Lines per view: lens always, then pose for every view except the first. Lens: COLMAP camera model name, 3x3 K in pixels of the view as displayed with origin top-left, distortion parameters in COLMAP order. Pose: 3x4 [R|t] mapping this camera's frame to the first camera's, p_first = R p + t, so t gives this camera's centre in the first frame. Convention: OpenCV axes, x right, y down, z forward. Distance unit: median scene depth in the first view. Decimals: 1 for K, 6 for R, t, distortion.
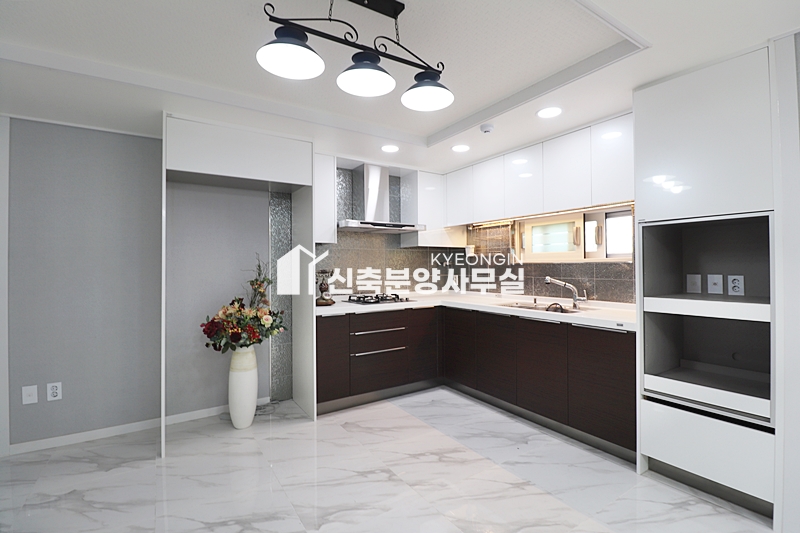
lens RADIAL K [[369.3, 0, 407.4], [0, 369.3, 264.9], [0, 0, 1]] dist [-0.007295, -0.006215]
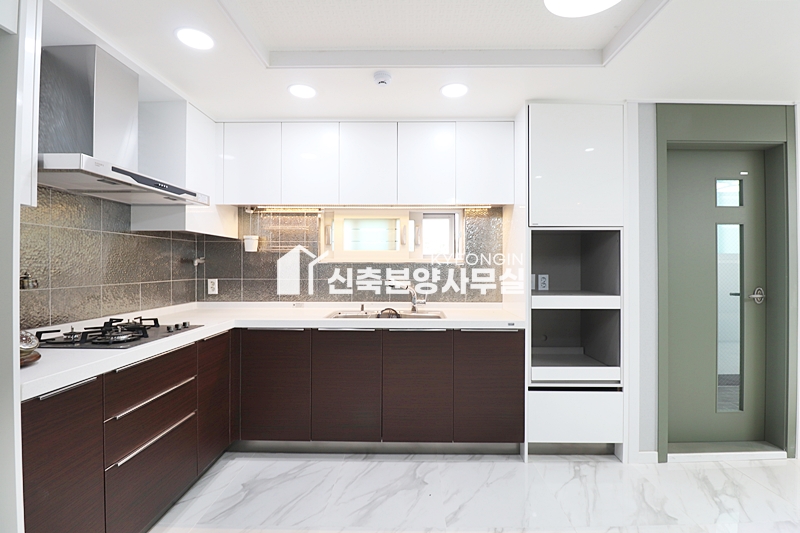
lens RADIAL K [[369.3, 0, 401.5], [0, 369.3, 263.7], [0, 0, 1]] dist [-0.007295, -0.006215]
pose [[0.563446, 0.011480, 0.826073, -0.359119], [-0.008616, 0.999931, -0.008019, 0.004337], [-0.826108, -0.002599, 0.563506, 0.545678]]
